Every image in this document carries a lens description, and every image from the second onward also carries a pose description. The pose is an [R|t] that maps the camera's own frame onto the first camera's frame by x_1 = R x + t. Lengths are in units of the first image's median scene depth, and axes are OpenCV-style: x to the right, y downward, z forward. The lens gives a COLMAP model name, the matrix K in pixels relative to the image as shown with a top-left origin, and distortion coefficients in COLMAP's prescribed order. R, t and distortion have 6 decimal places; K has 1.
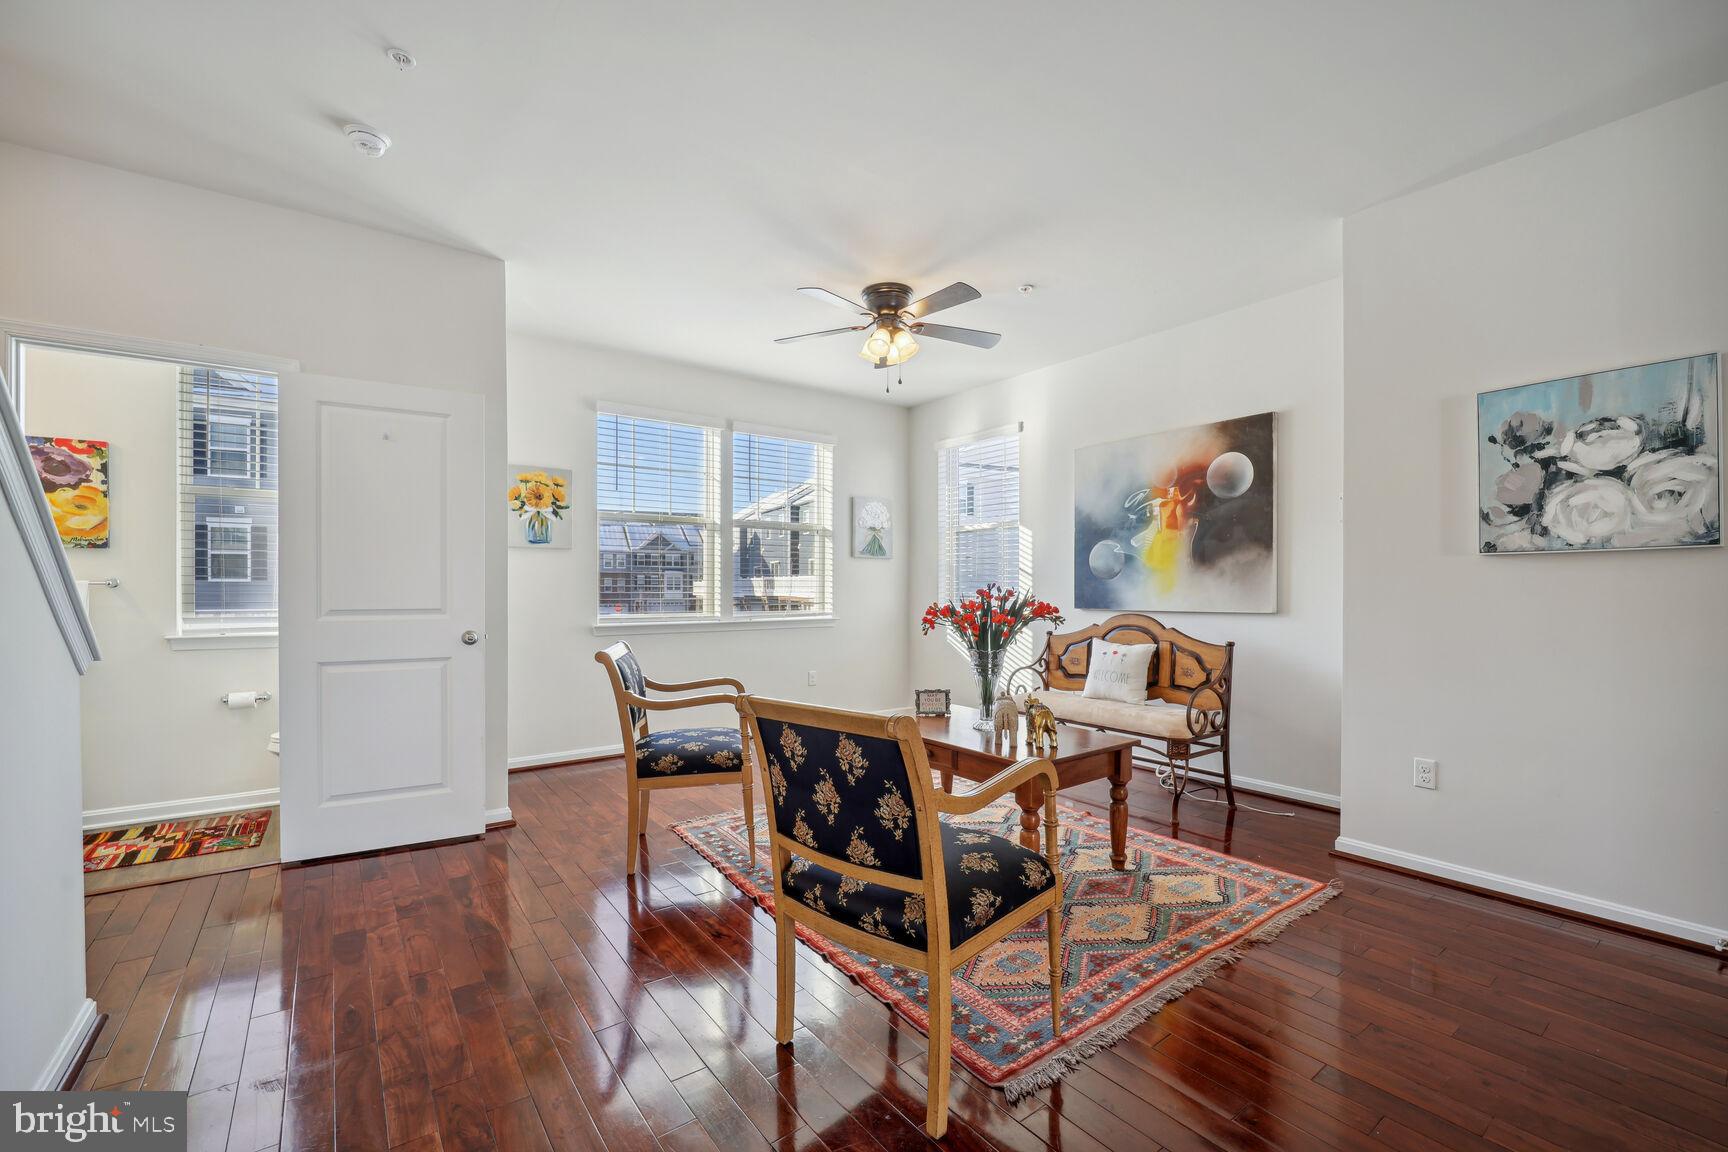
lens RADIAL K [[719.0, 0, 857.0], [0, 719.0, 584.0], [0, 0, 1]] dist [-0.007924, -0.000609]
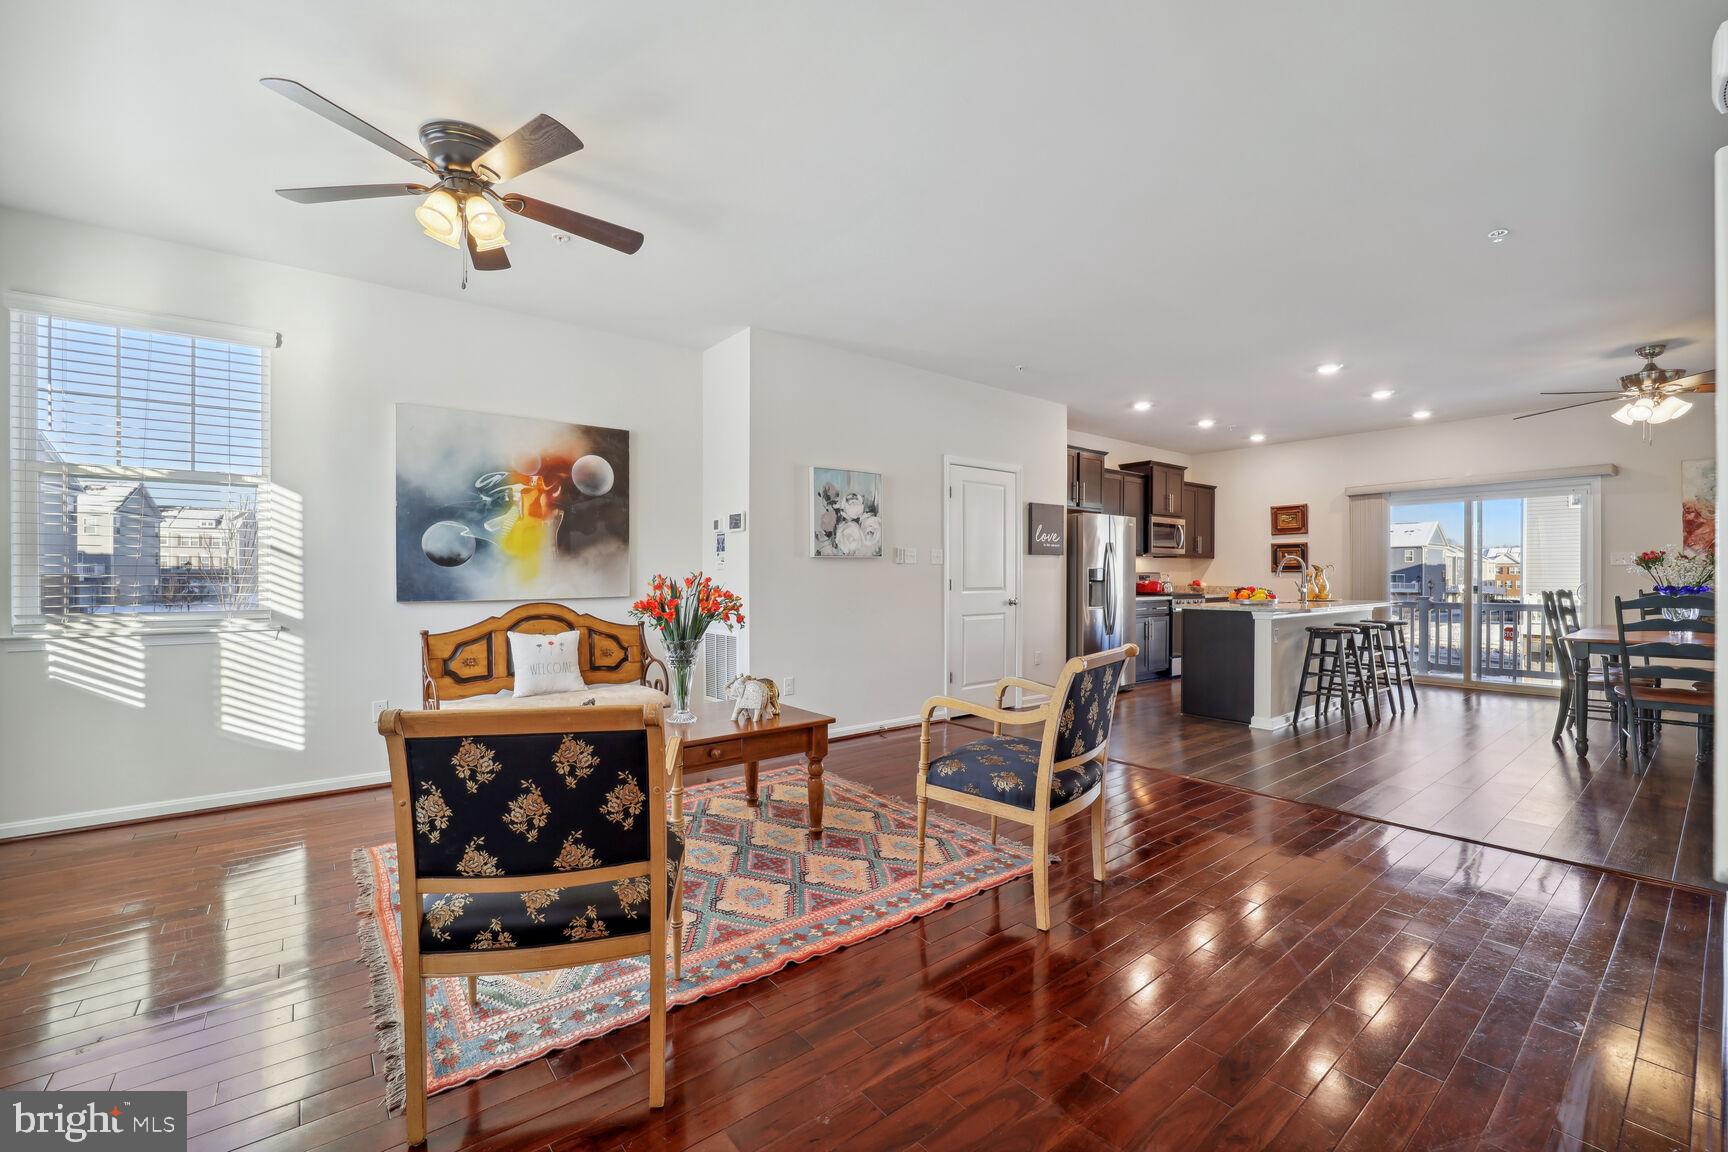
lens RADIAL K [[719.0, 0, 862.5], [0, 719.0, 578.5], [0, 0, 1]] dist [-0.007924, -0.000609]
pose [[-0.041358, -0.006380, 0.999124, -0.978467], [-0.003221, 0.999975, 0.006252, 0.002133], [-0.999139, -0.002959, -0.041378, 0.985264]]
